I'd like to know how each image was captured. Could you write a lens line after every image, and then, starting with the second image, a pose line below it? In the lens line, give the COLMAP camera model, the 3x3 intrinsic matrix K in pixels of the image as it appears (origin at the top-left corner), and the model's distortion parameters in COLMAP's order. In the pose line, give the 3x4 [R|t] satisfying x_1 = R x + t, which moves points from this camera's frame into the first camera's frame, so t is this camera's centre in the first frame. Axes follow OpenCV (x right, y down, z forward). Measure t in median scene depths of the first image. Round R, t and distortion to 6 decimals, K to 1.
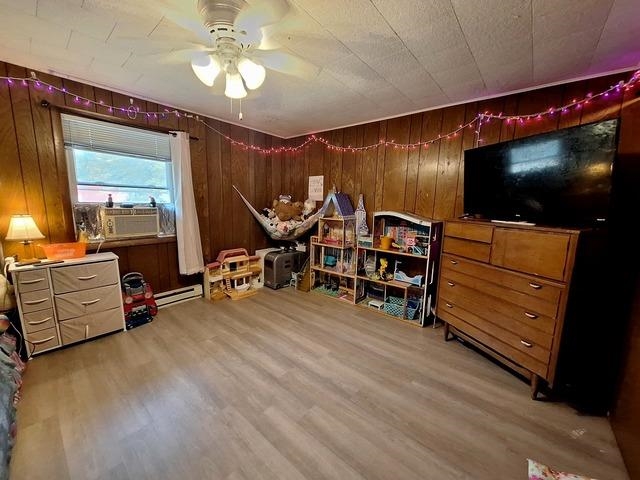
lens RADIAL K [[253.6, 0, 320.1], [0, 253.6, 240.5], [0, 0, 1]] dist [-0.000689, 0.000027]
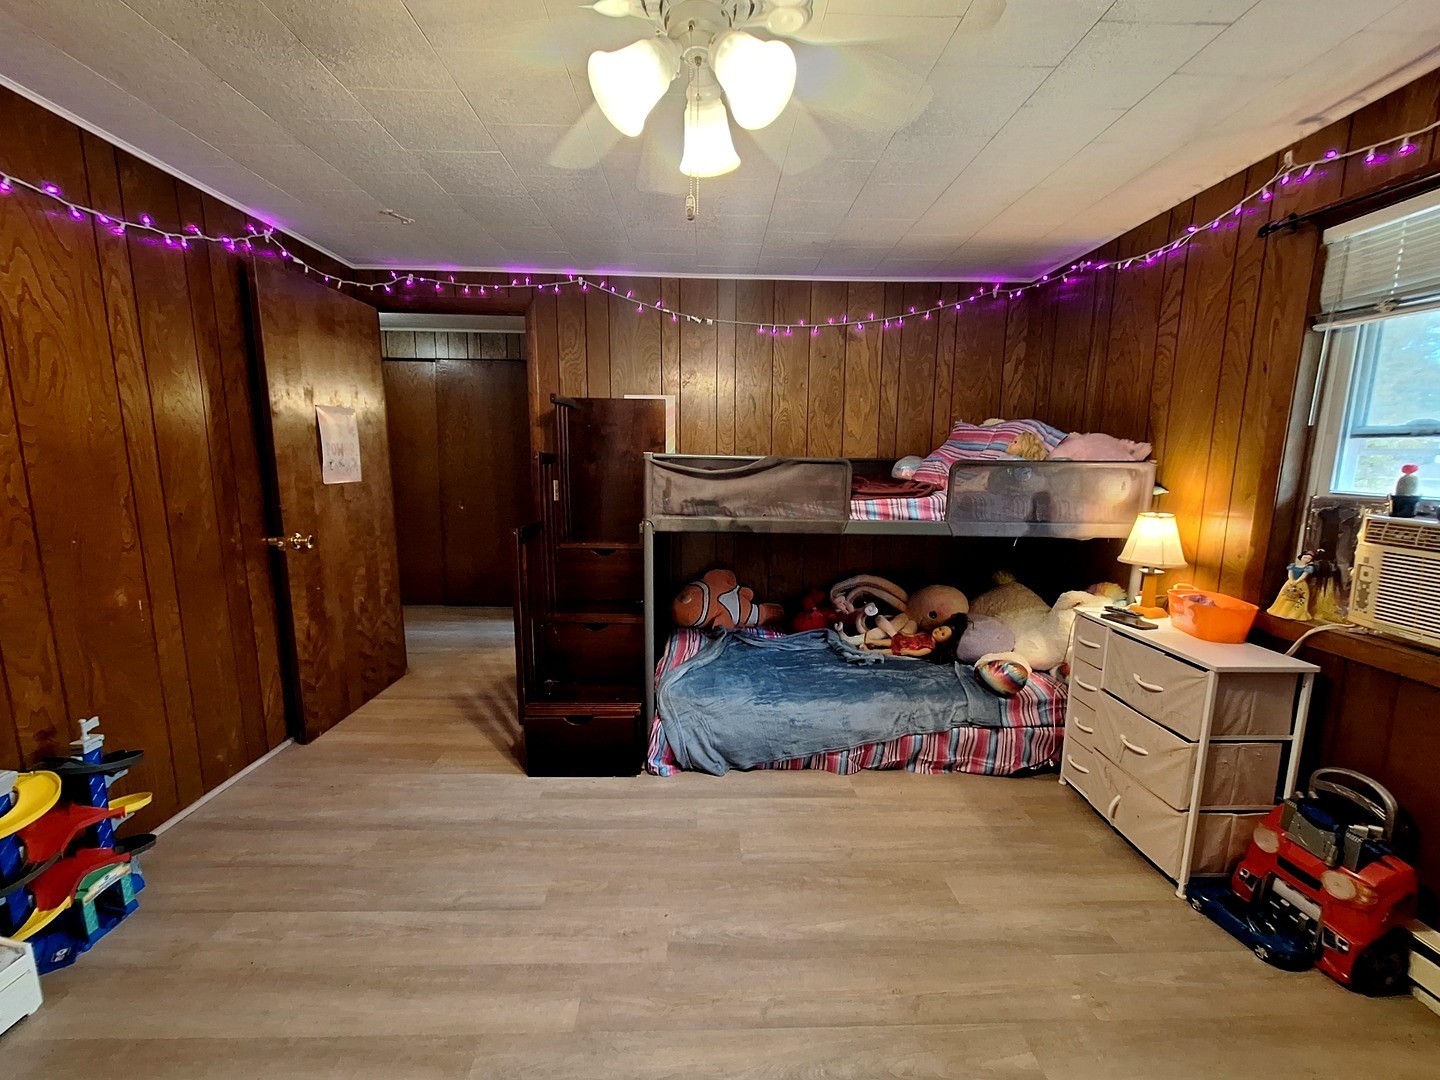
lens RADIAL K [[570.6, 0, 720.1], [0, 570.6, 537.3], [0, 0, 1]] dist [-0.000689, 0.000027]
pose [[-0.746286, 0.065202, -0.662424, 0.107818], [-0.133605, 0.960264, 0.245037, -0.183520], [0.652079, 0.271371, -0.707920, 1.103991]]
